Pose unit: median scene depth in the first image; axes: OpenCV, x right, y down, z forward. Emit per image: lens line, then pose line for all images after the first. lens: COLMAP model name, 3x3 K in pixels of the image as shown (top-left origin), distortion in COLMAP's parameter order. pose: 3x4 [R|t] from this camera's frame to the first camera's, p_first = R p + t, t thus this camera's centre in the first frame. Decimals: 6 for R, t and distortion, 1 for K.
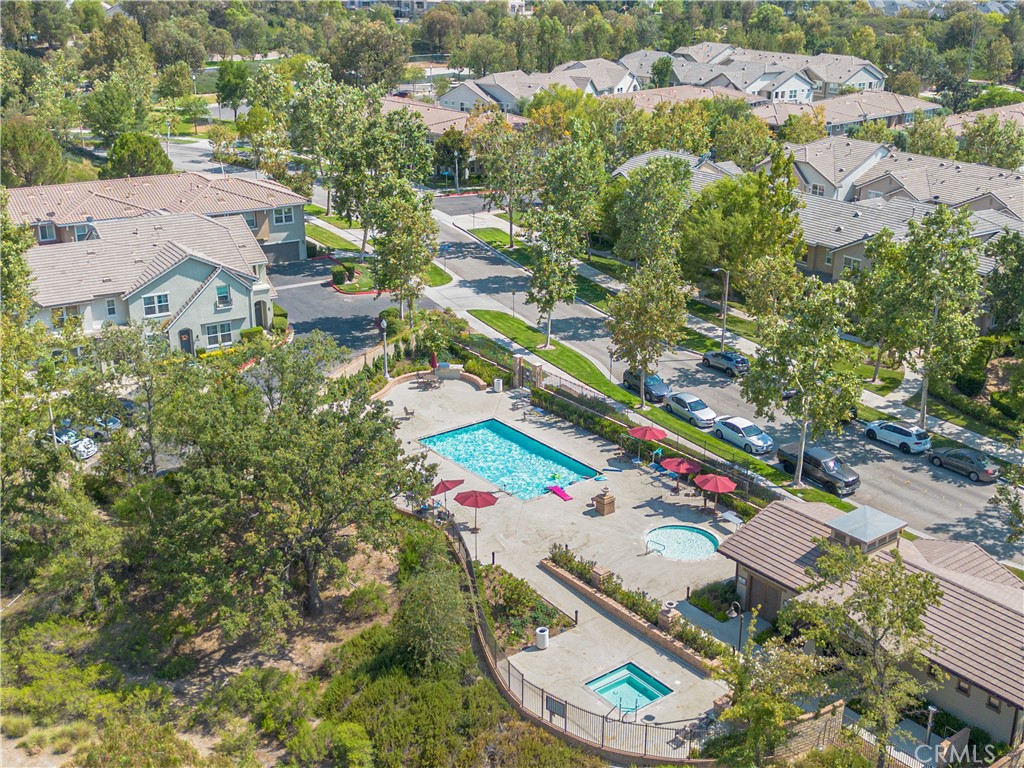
lens RADIAL K [[1105.8, 0, 536.0], [0, 1105.8, 386.1], [0, 0, 1]] dist [0.203360, -0.599799]
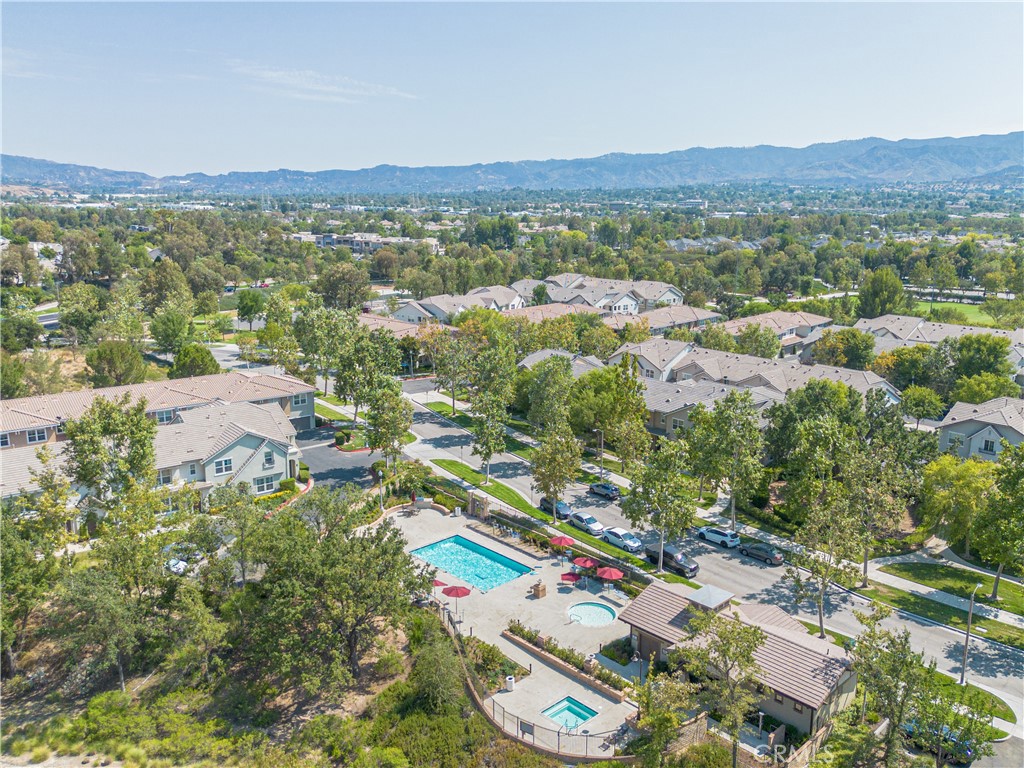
lens RADIAL K [[813.4, 0, 512.0], [0, 813.4, 384.0], [0, 0, 1]] dist [0.114862, -0.219144]
pose [[0.994751, -0.022988, 0.099713, -0.070381], [0.036445, 0.990133, -0.135308, -0.020591], [-0.095618, 0.138232, 0.985773, -0.124224]]
